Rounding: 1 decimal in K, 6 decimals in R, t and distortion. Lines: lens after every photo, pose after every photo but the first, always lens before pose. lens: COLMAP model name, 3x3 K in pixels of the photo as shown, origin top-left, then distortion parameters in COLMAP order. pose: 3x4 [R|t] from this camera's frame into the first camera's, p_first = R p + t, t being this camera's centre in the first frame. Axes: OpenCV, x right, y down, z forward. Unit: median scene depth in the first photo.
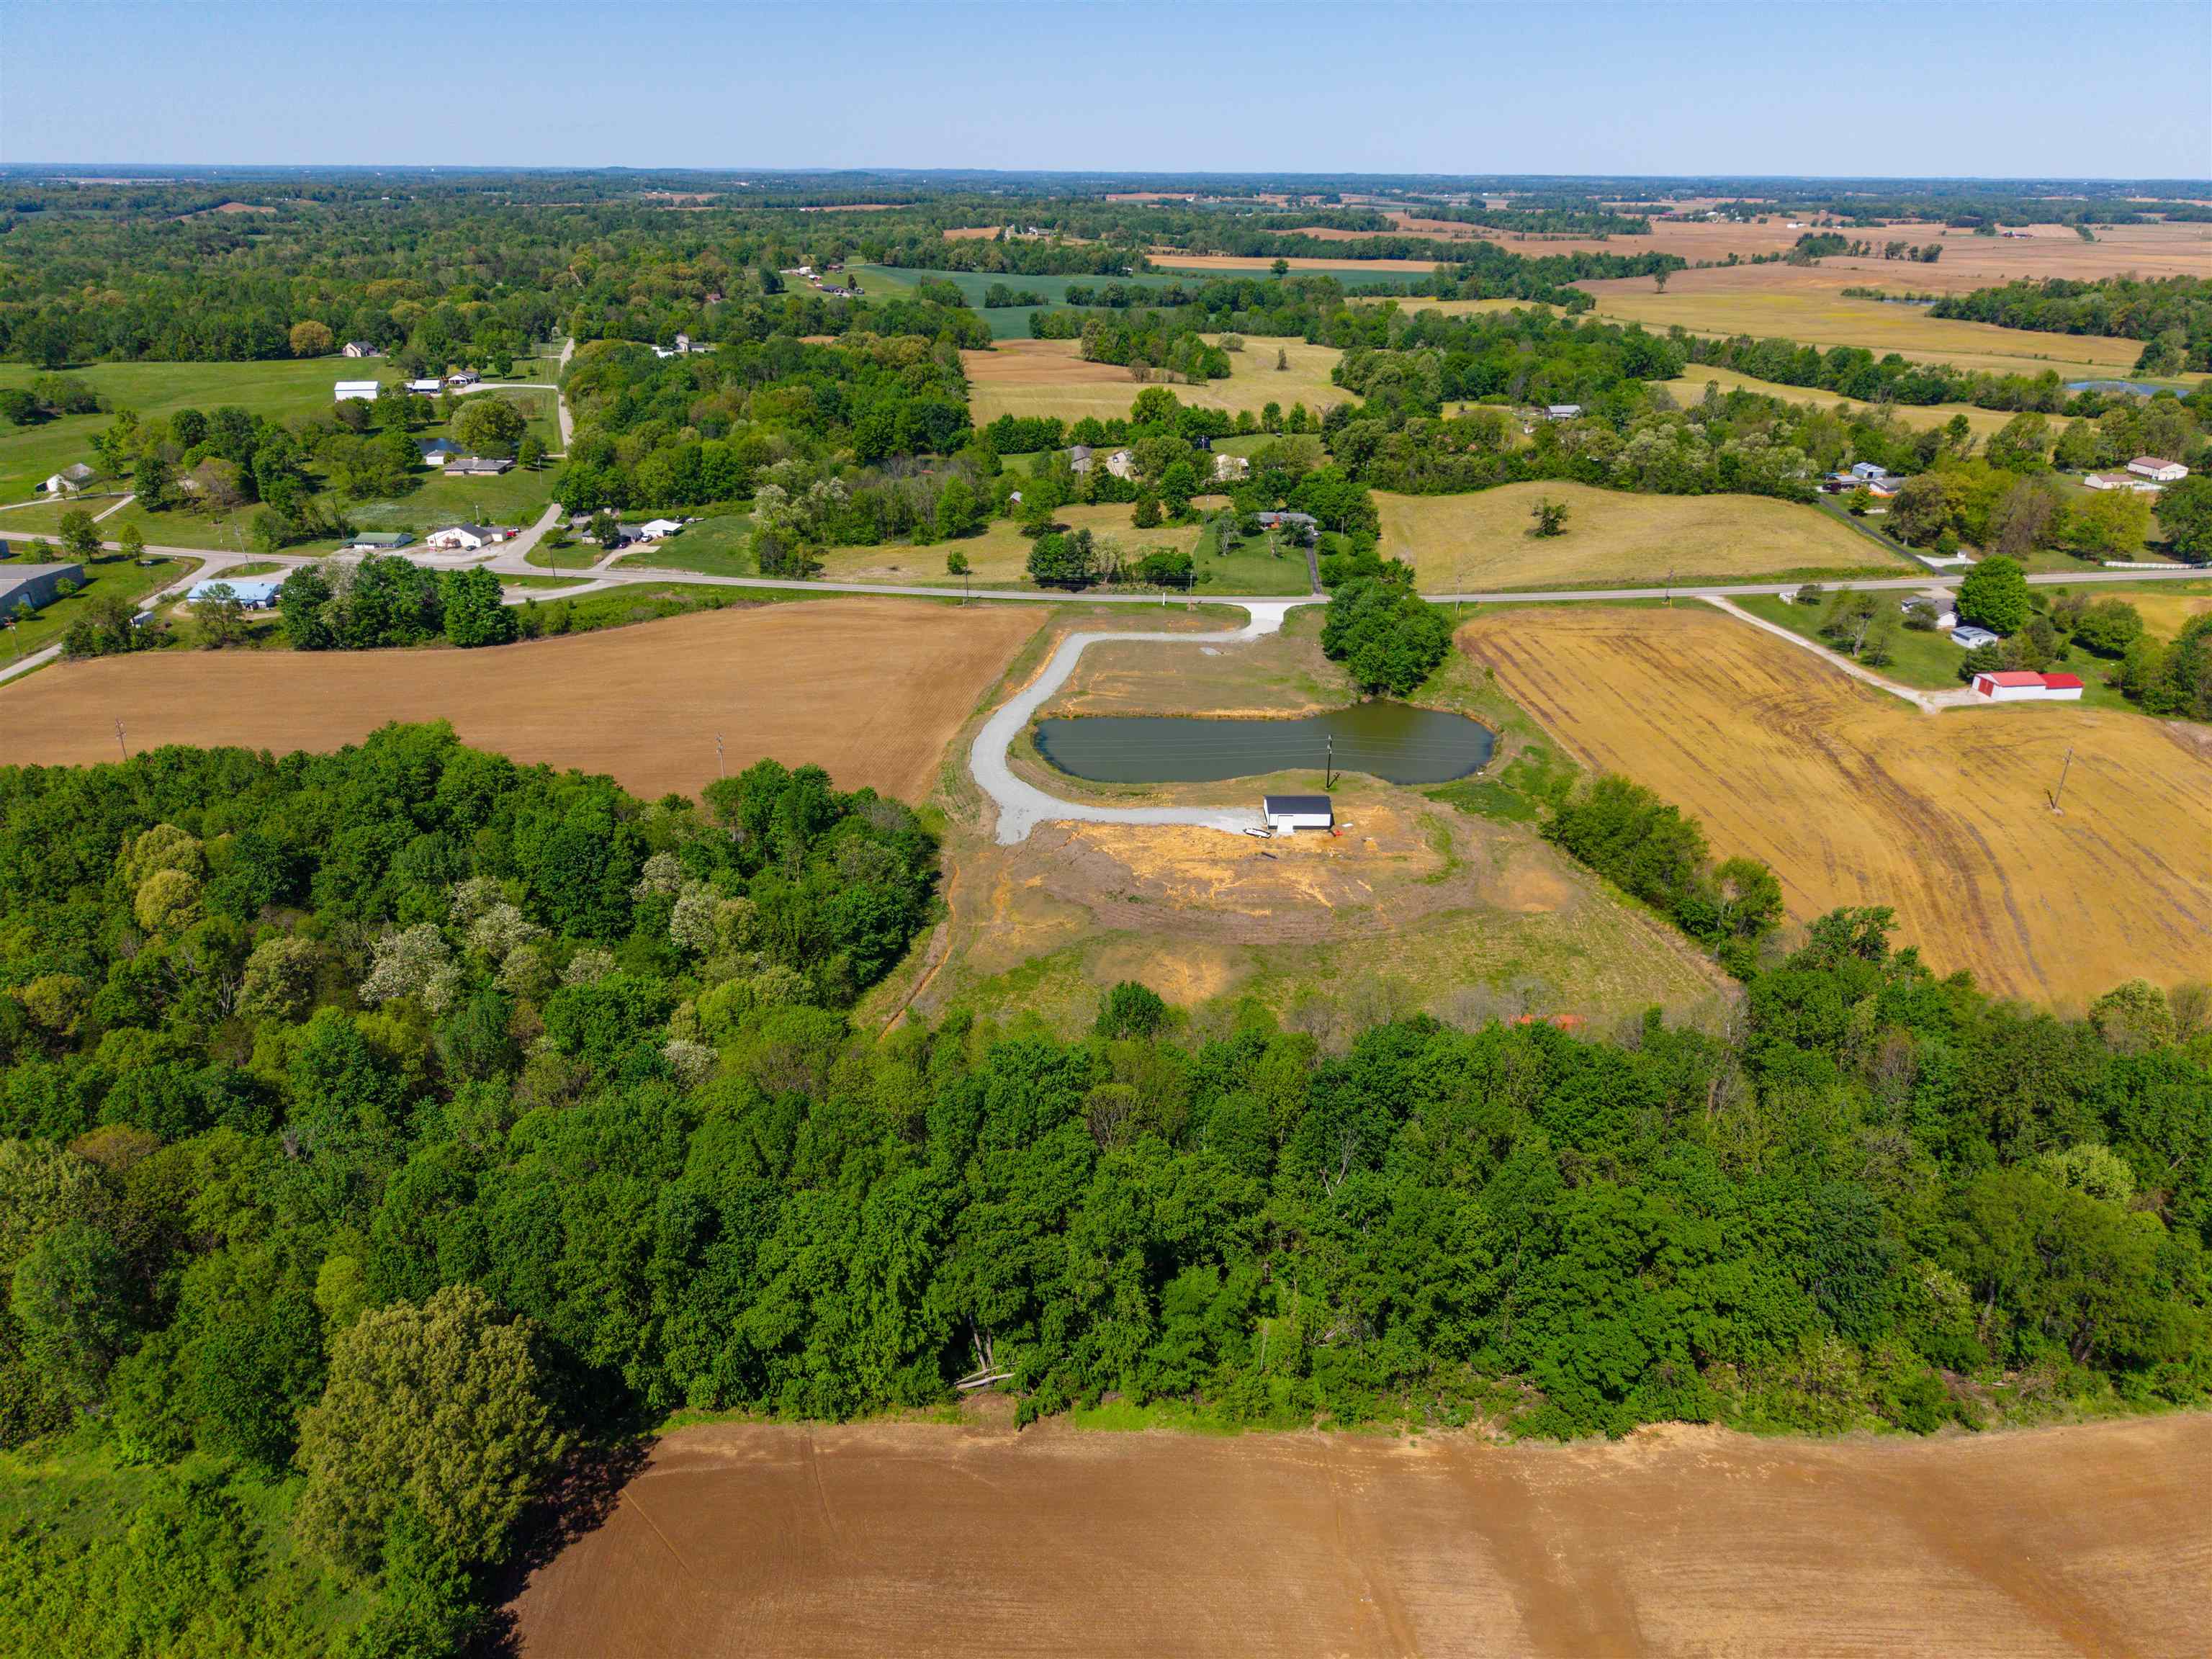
lens RADIAL K [[1471.4, 0, 1107.4], [0, 1471.4, 830.4], [0, 0, 1]] dist [0.013623, -0.013222]
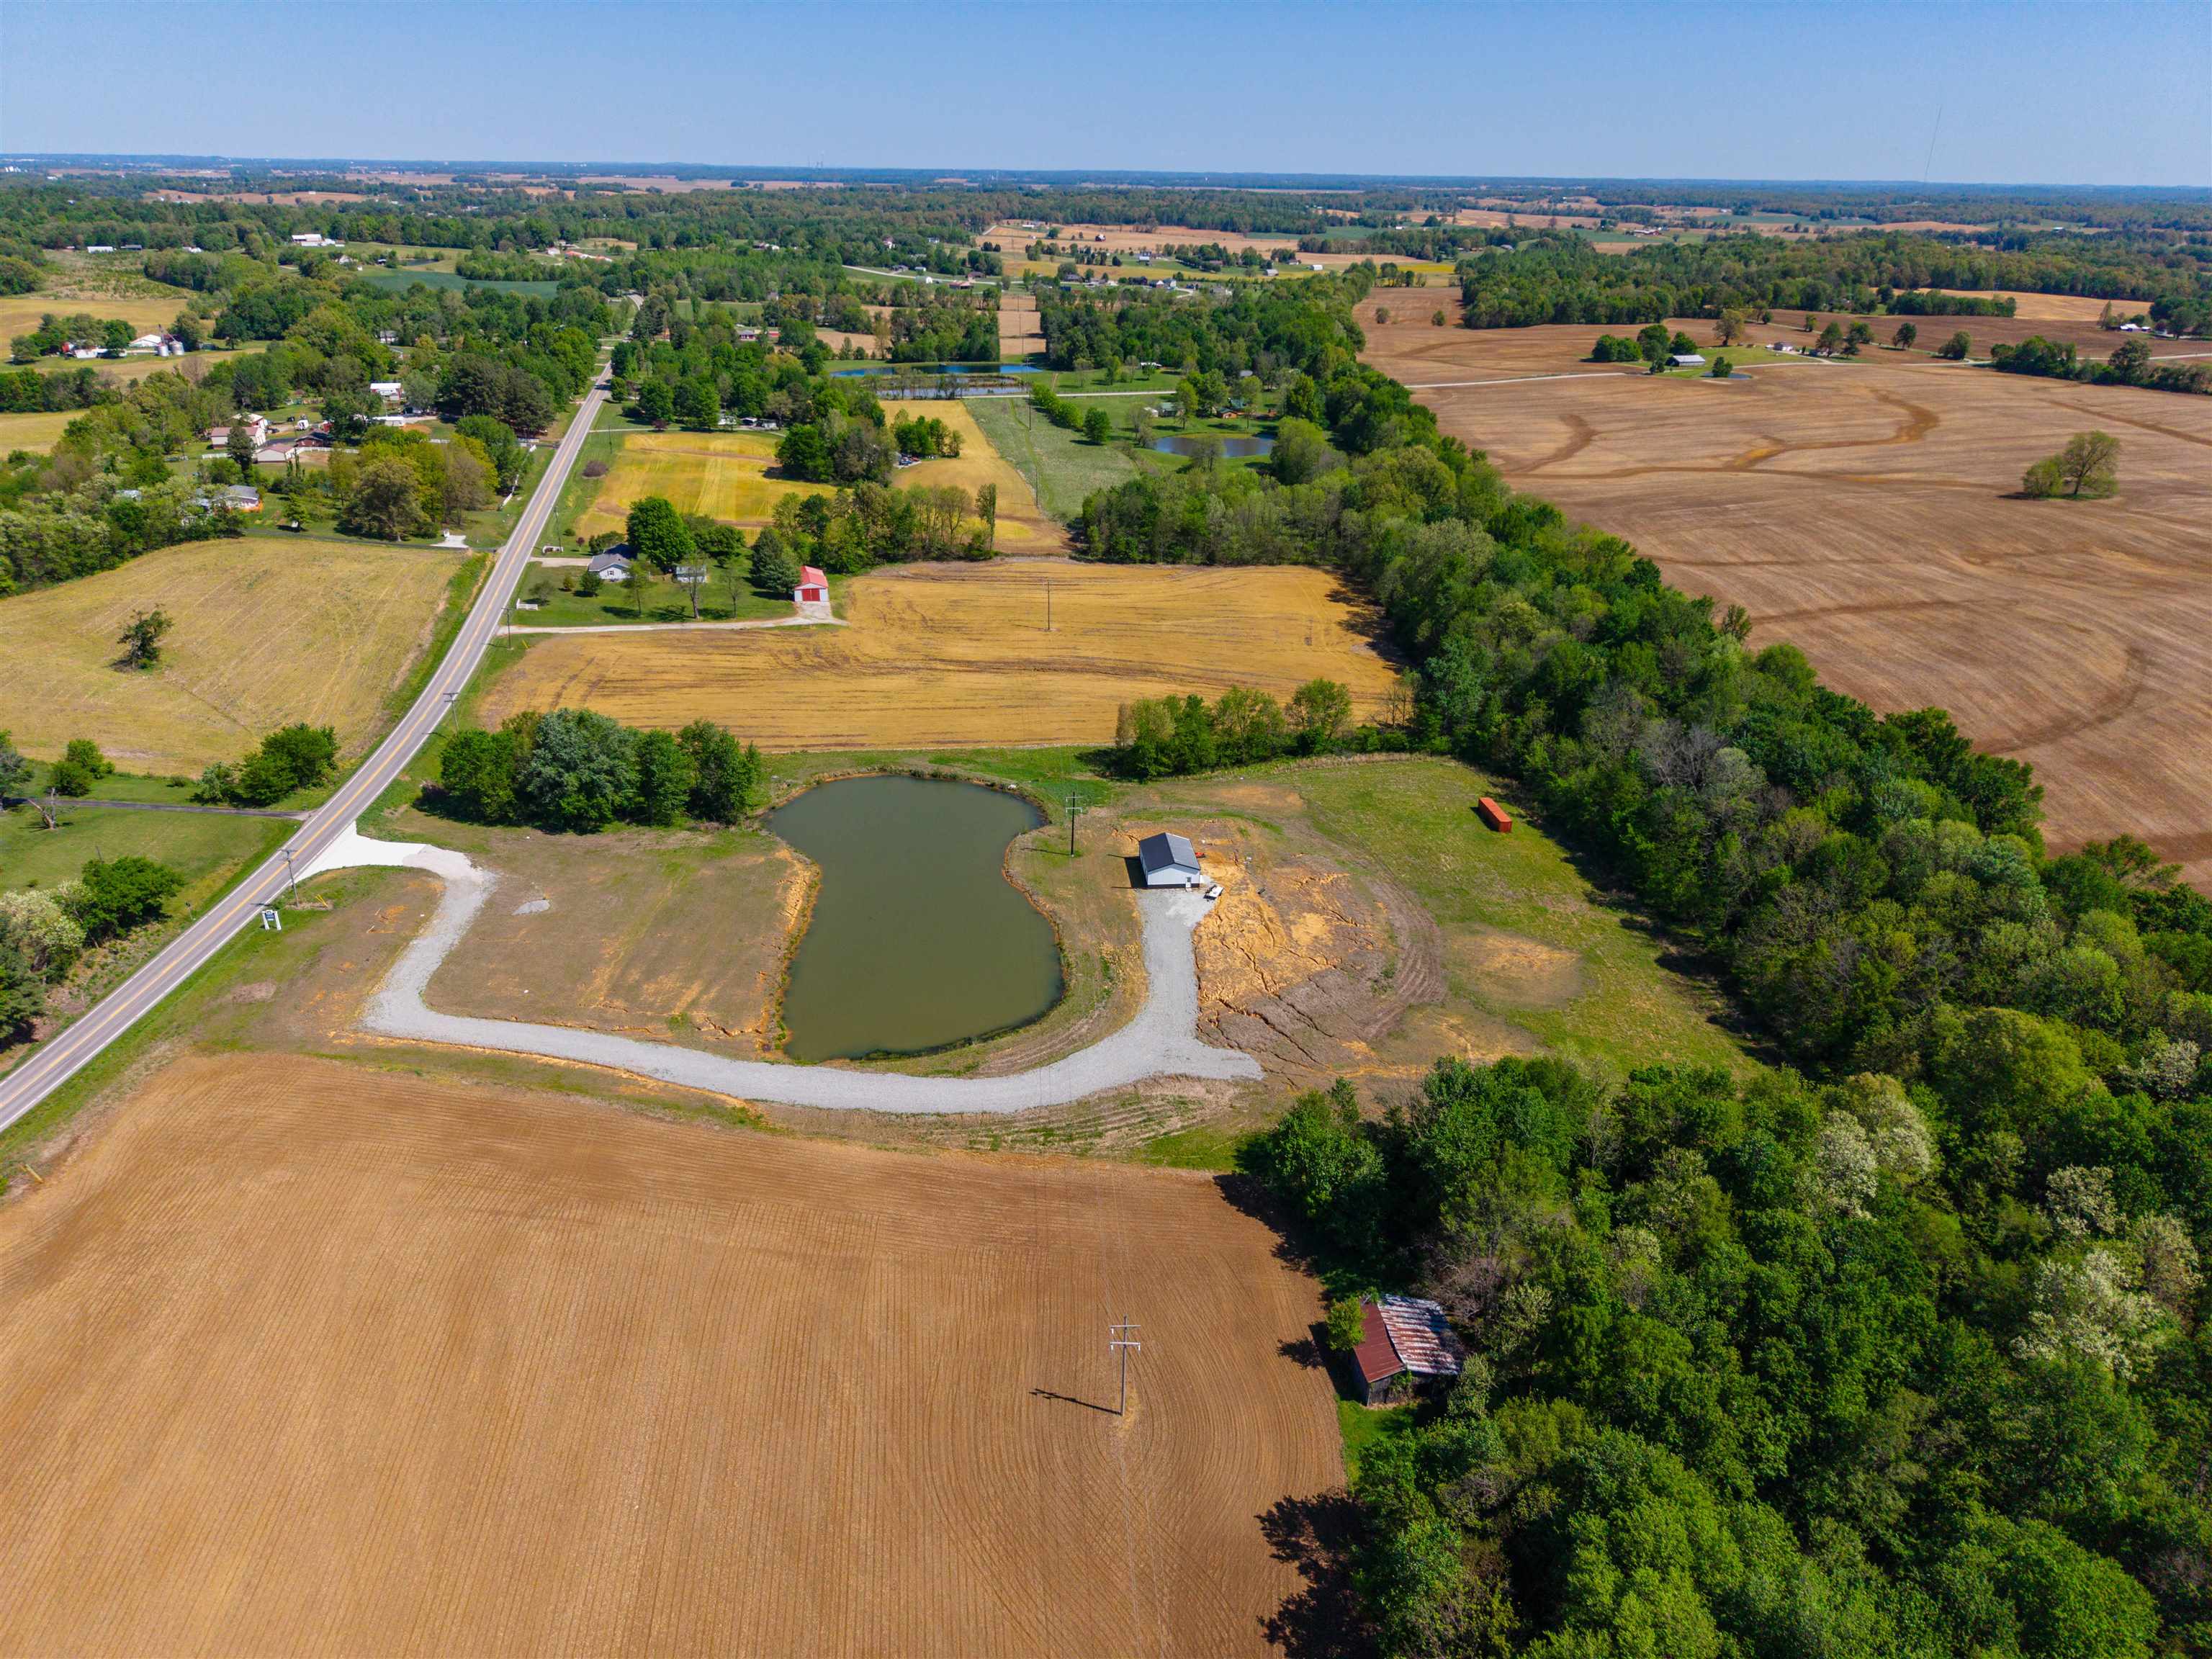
lens RADIAL K [[1471.4, 0, 1108.8], [0, 1471.4, 844.3], [0, 0, 1]] dist [0.013623, -0.013222]
pose [[-0.089111, -0.423971, 0.901281, -0.371640], [0.395132, 0.815582, 0.422724, -0.232220], [-0.914292, 0.393795, 0.094848, 0.536616]]
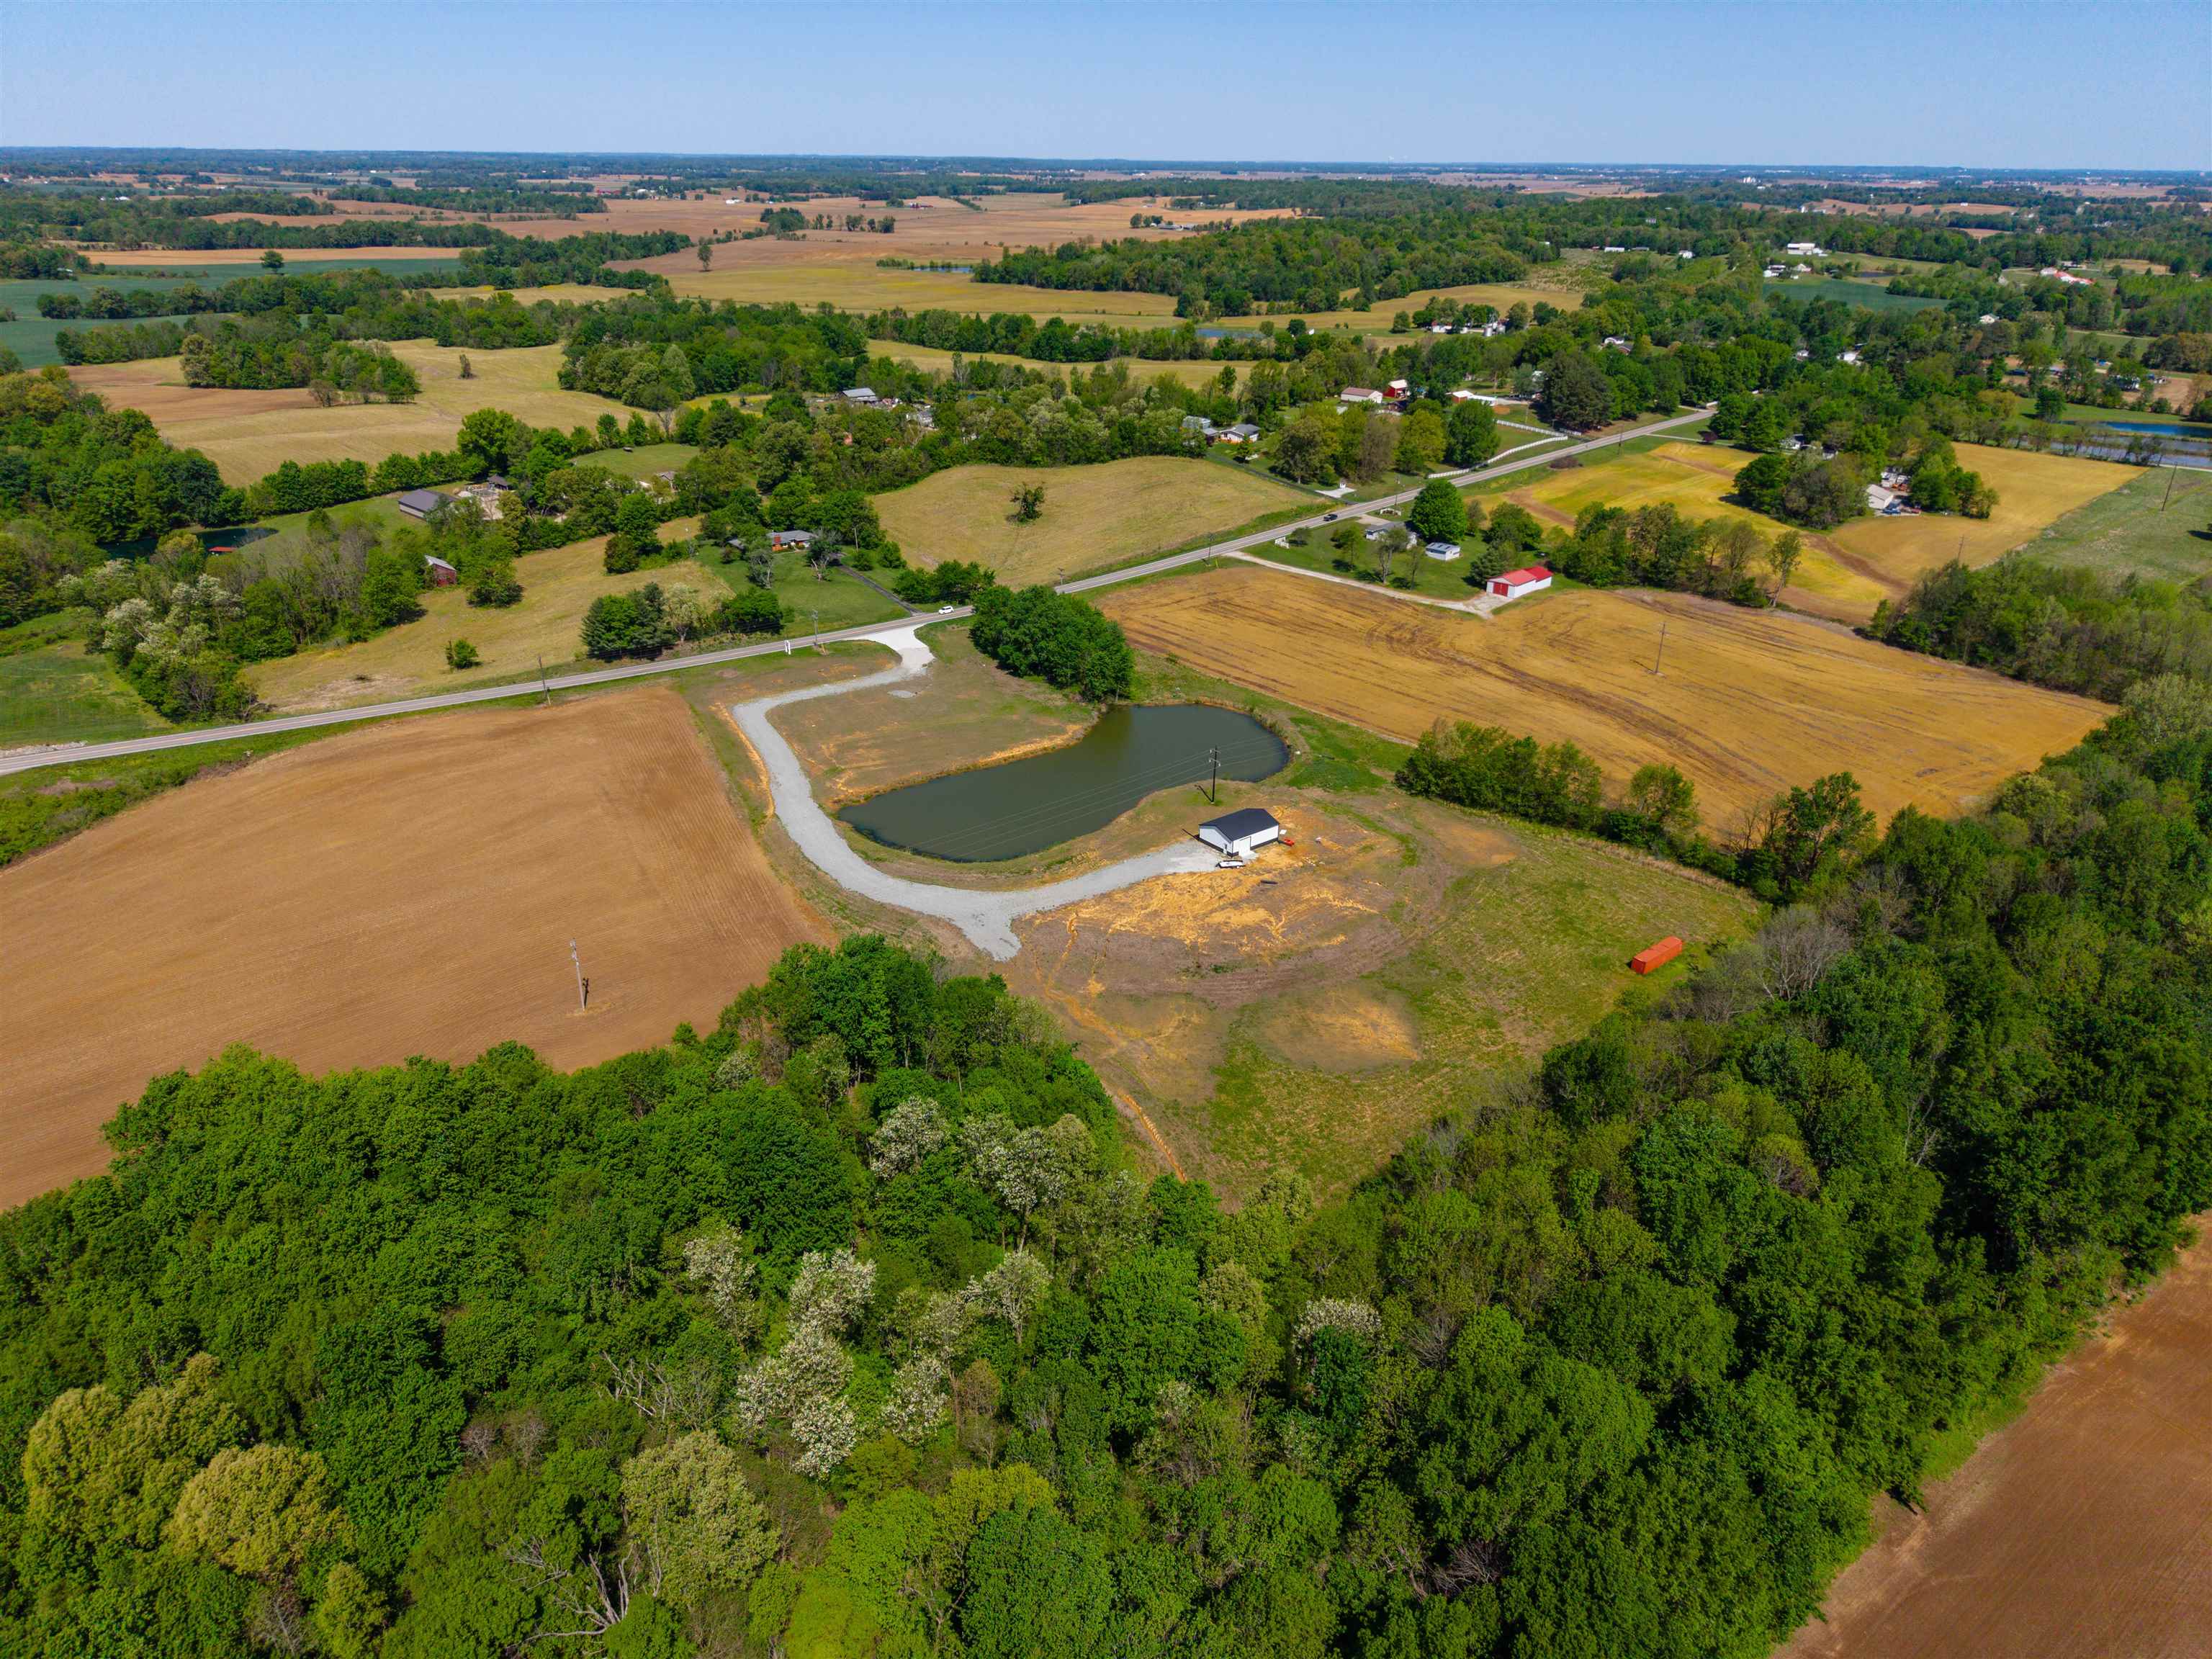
lens RADIAL K [[1471.4, 0, 1103.9], [0, 1471.4, 839.3], [0, 0, 1]] dist [0.013623, -0.013222]
pose [[0.783750, -0.261705, 0.563247, -0.271539], [0.251407, 0.962949, 0.097591, -0.070209], [-0.567918, 0.065118, 0.820505, 0.152036]]
